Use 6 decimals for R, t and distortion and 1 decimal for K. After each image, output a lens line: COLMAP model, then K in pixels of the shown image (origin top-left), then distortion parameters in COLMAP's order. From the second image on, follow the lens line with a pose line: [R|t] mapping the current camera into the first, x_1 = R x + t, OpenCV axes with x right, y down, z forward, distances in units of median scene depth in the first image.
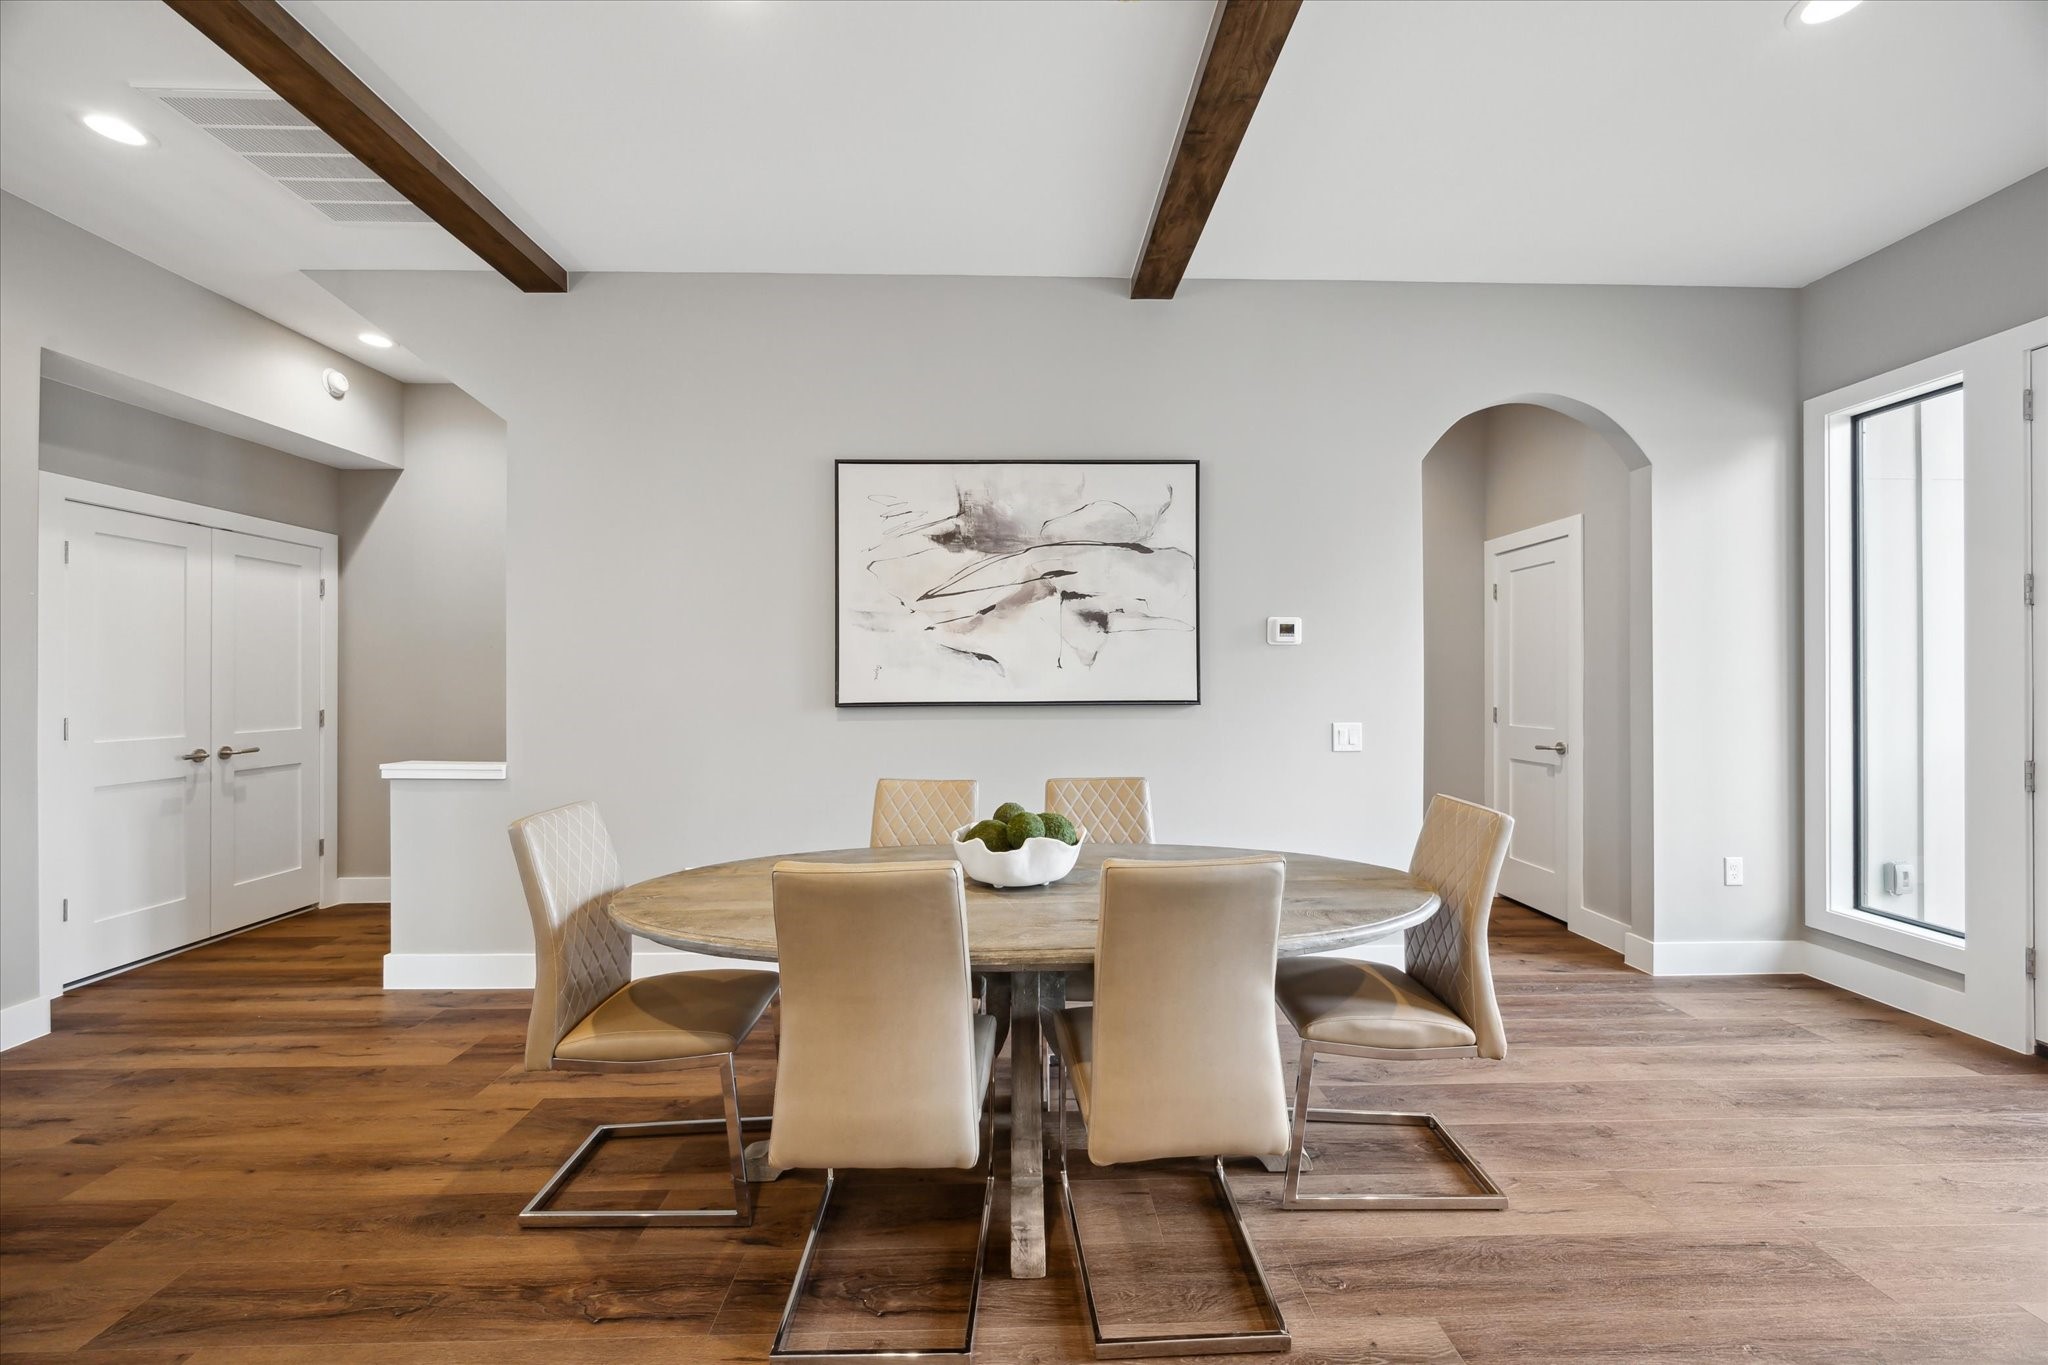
lens RADIAL K [[814.4, 0, 1018.6], [0, 814.4, 676.7], [0, 0, 1]] dist [-0.000923, -0.000633]
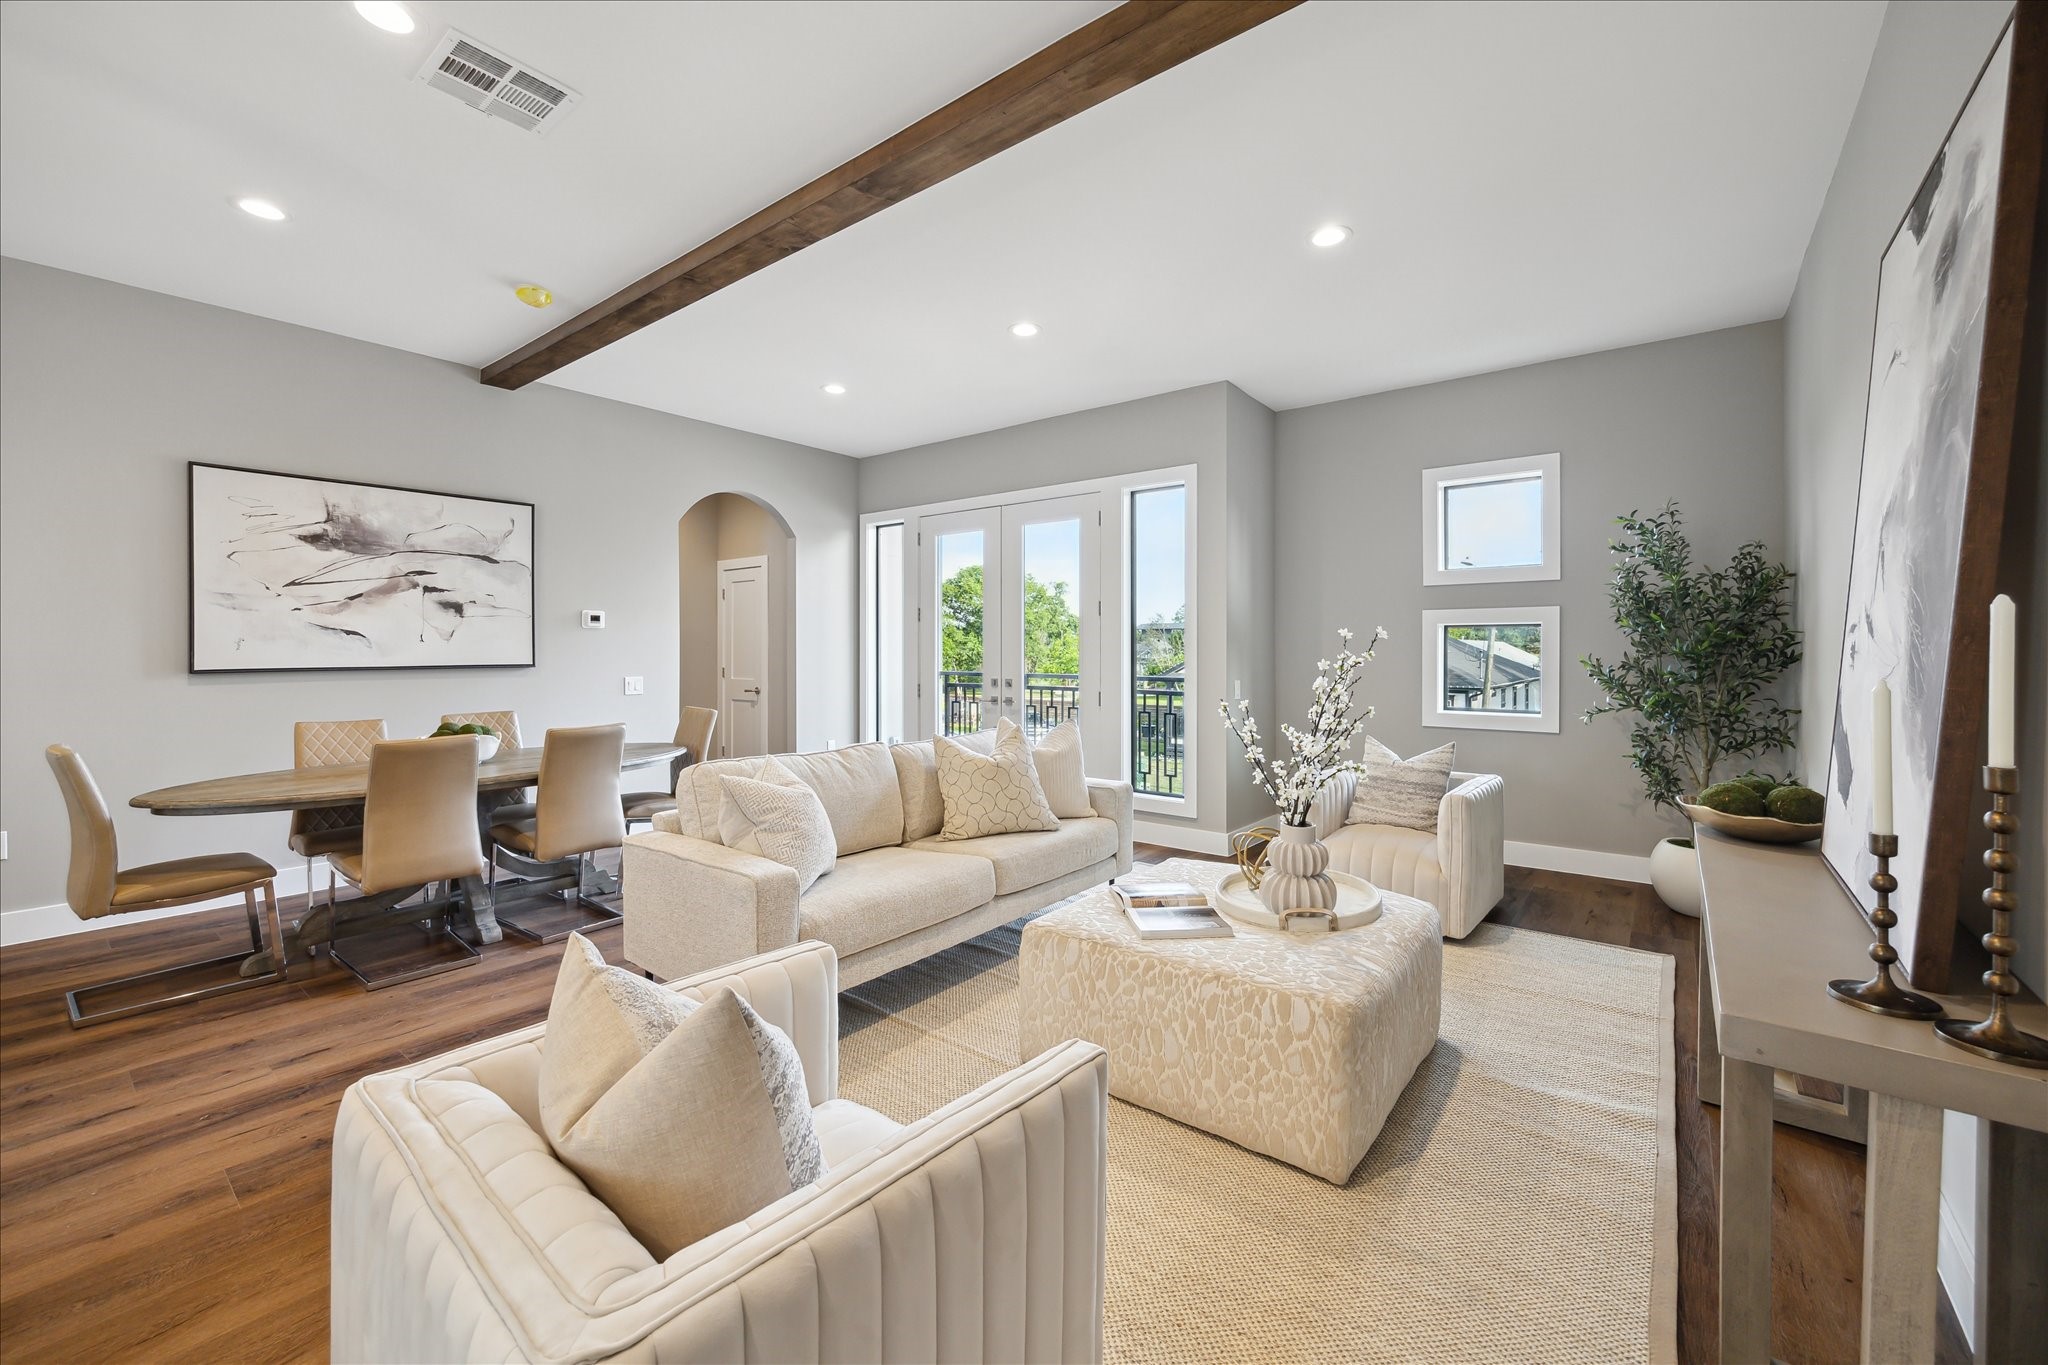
lens RADIAL K [[814.4, 0, 1020.1], [0, 814.4, 660.7], [0, 0, 1]] dist [-0.000923, -0.000633]
pose [[0.653499, -0.009218, 0.756871, -0.330567], [-0.004966, 0.999852, 0.016465, -0.006391], [-0.756911, -0.014518, 0.653357, -0.663514]]
